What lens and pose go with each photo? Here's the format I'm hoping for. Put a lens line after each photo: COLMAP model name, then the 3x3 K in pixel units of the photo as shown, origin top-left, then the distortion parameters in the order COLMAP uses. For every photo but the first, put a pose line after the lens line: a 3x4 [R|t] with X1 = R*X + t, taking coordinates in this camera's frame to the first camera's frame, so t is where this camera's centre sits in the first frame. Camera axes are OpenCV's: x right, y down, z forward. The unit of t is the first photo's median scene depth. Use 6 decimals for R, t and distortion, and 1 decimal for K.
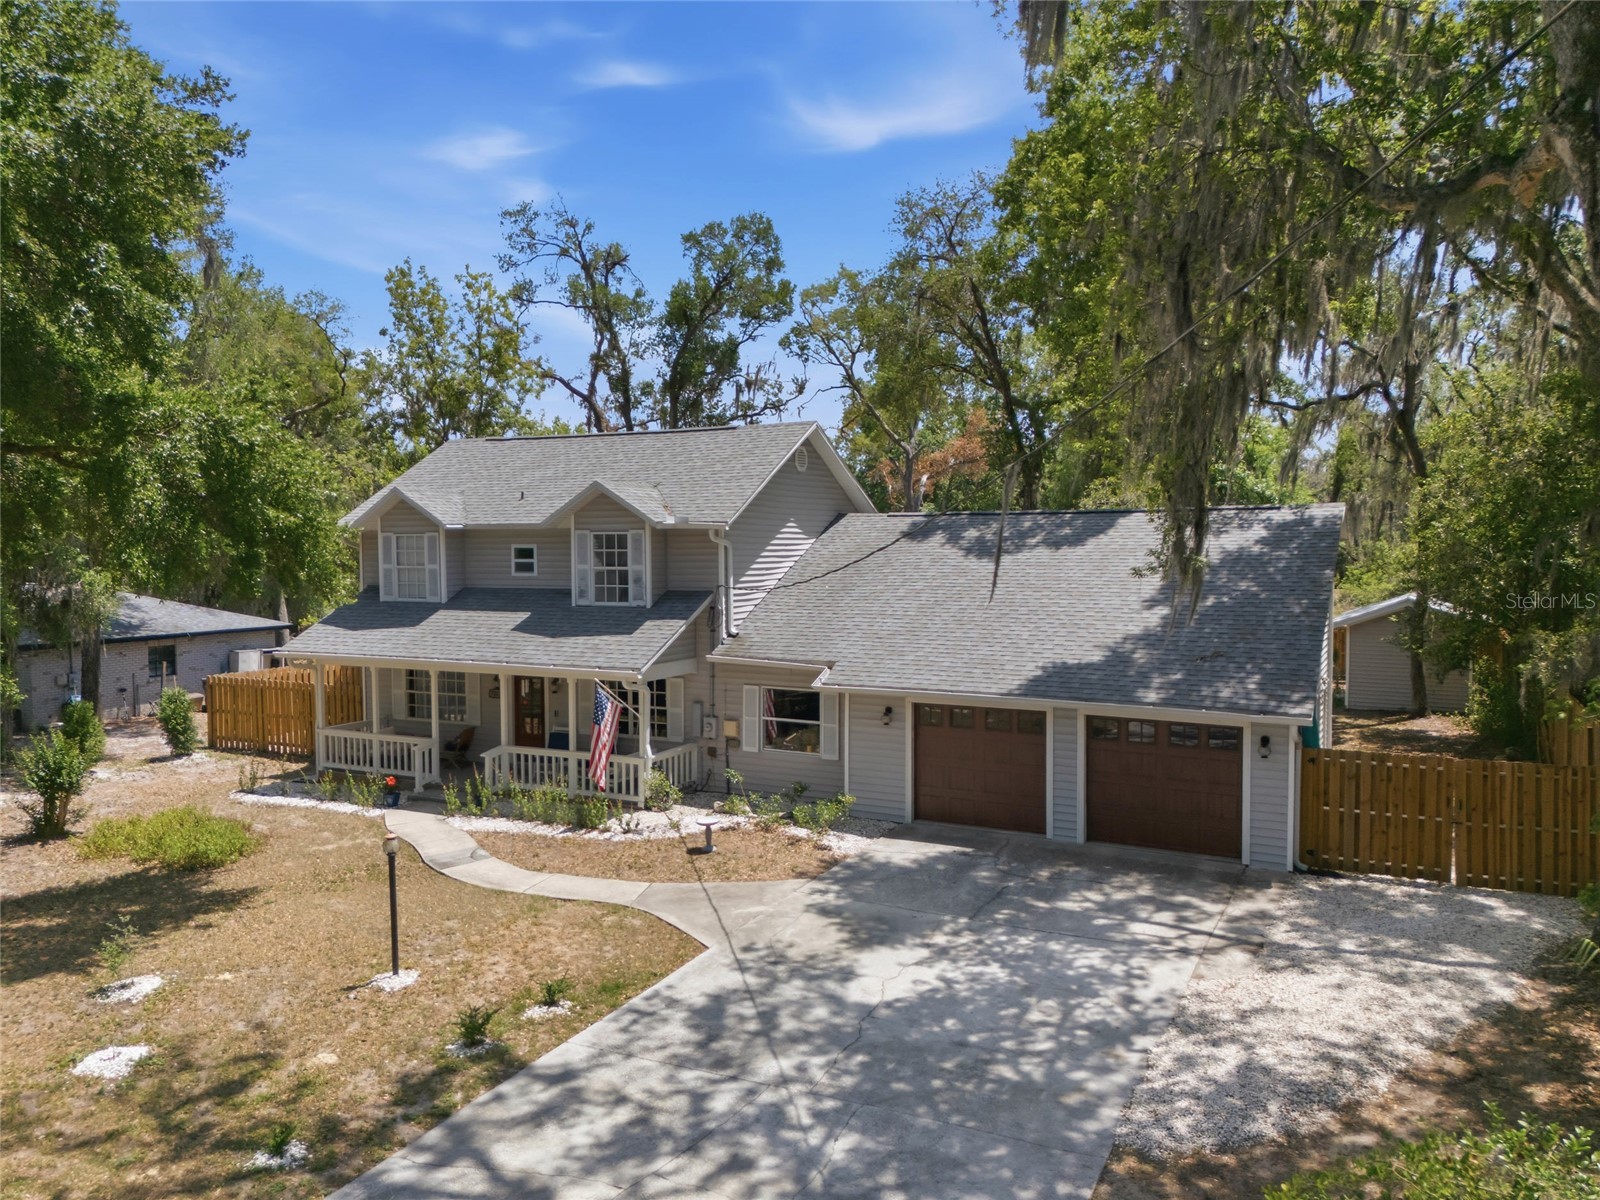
lens RADIAL K [[1150.6, 0, 800.0], [0, 1150.6, 600.0], [0, 0, 1]] dist [0.082681, -0.065319]
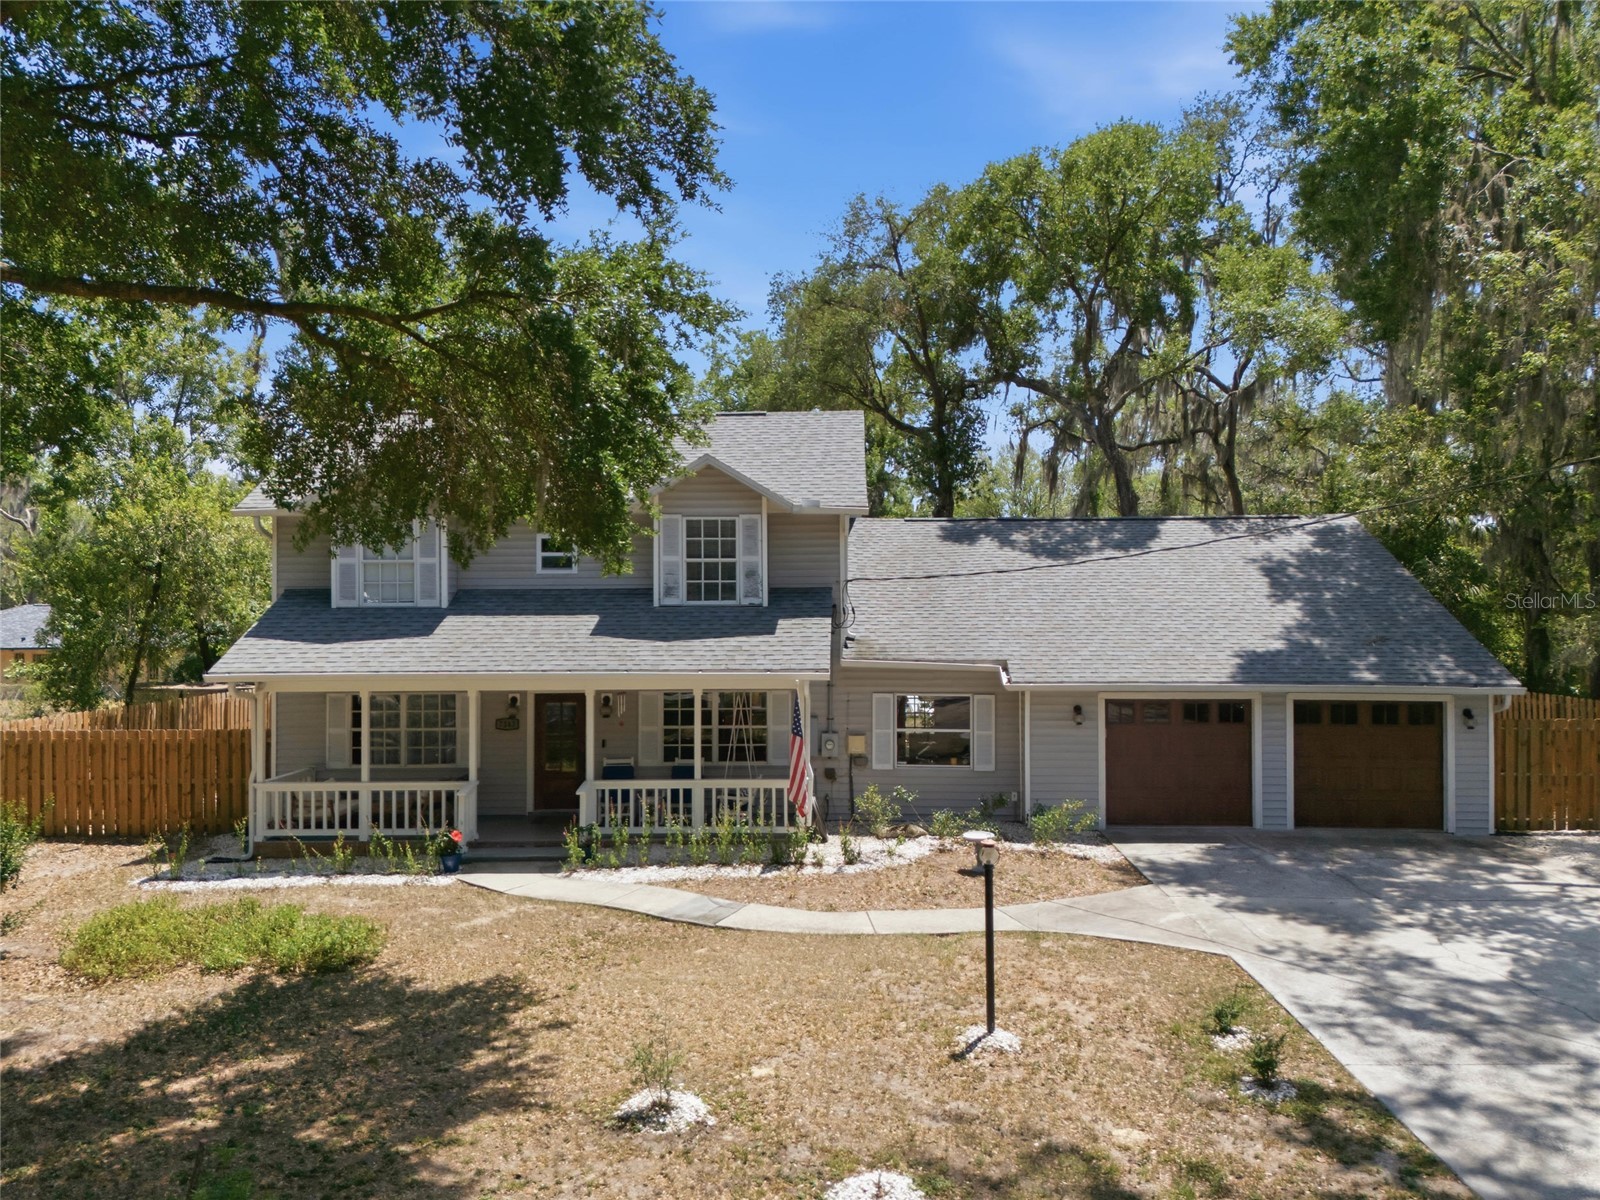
lens RADIAL K [[1150.6, 0, 800.0], [0, 1150.6, 600.0], [0, 0, 1]] dist [0.082681, -0.065319]
pose [[0.895245, 0.011468, 0.445427, -0.676758], [0.019725, 0.997669, -0.065331, 0.080898], [-0.445137, 0.067273, 0.892932, 0.323575]]
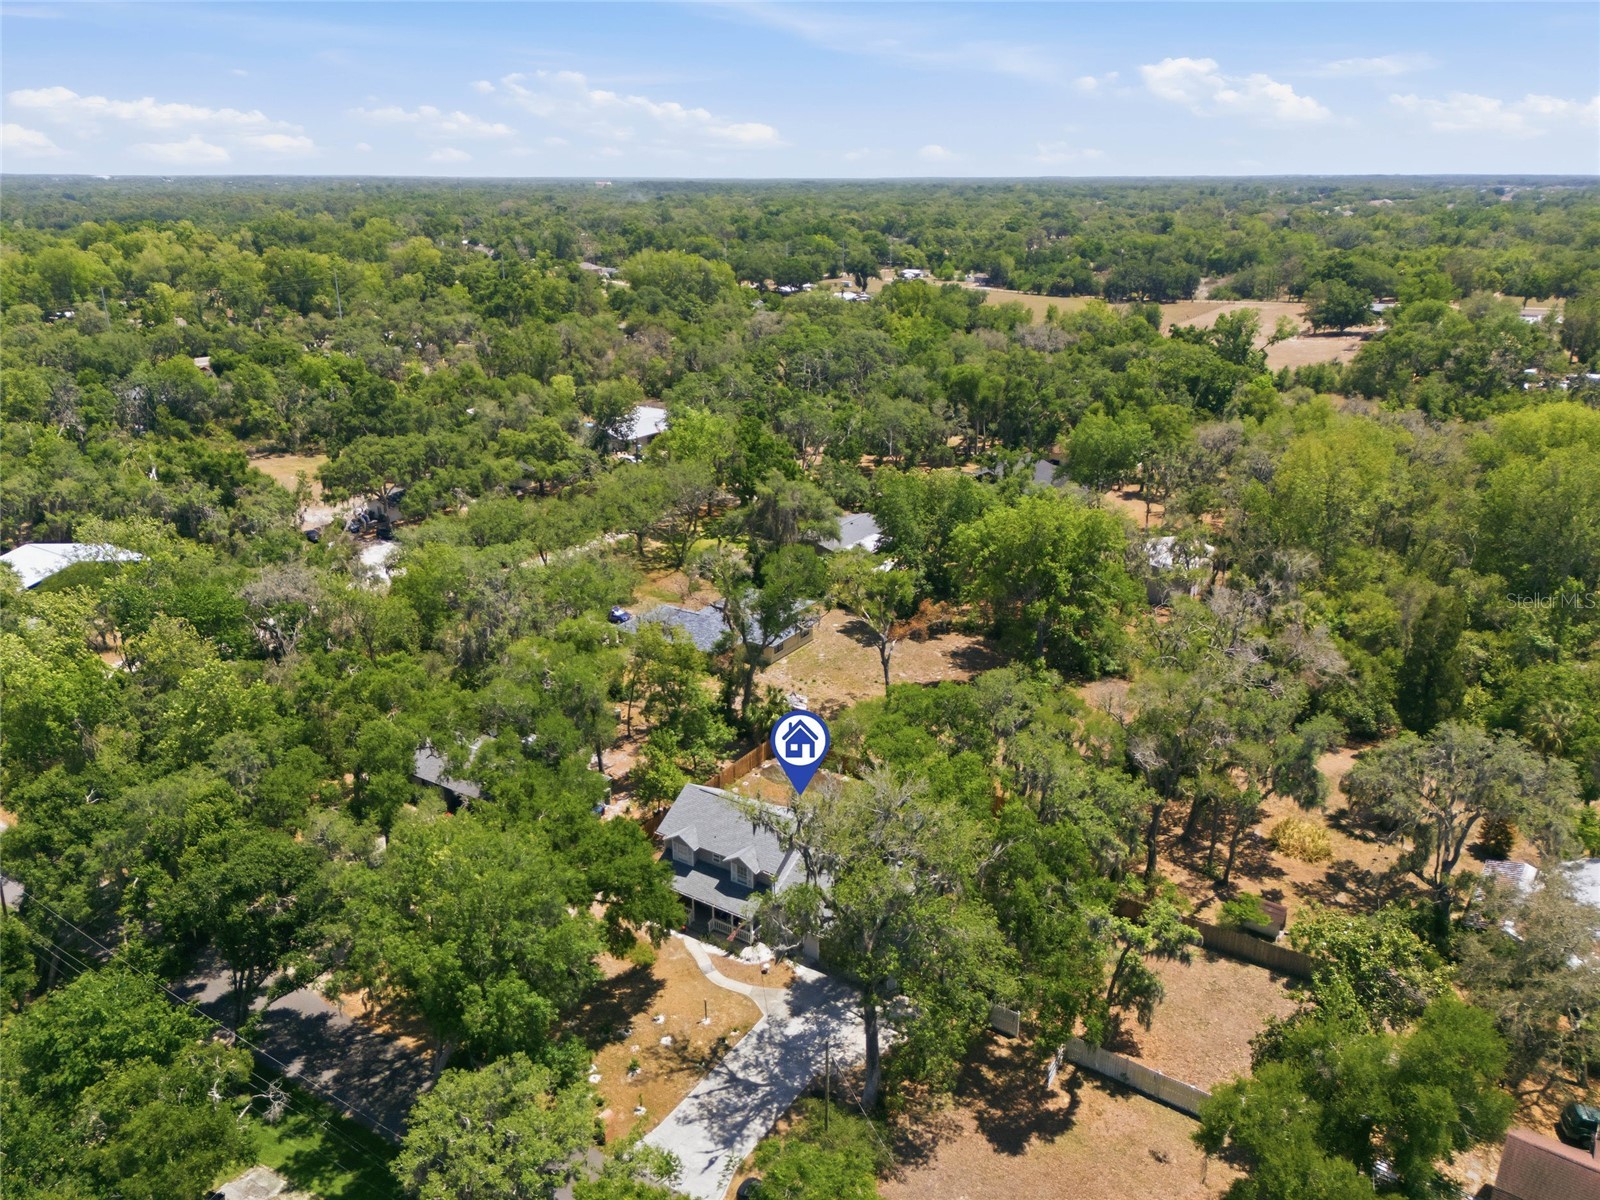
lens RADIAL K [[1150.6, 0, 800.0], [0, 1150.6, 600.0], [0, 0, 1]] dist [0.082681, -0.065319]
pose [[0.994433, 0.041422, -0.096891, 0.465689], [-0.011757, 0.957371, 0.288621, -2.687693], [0.104716, -0.285875, 0.952528, -3.062231]]
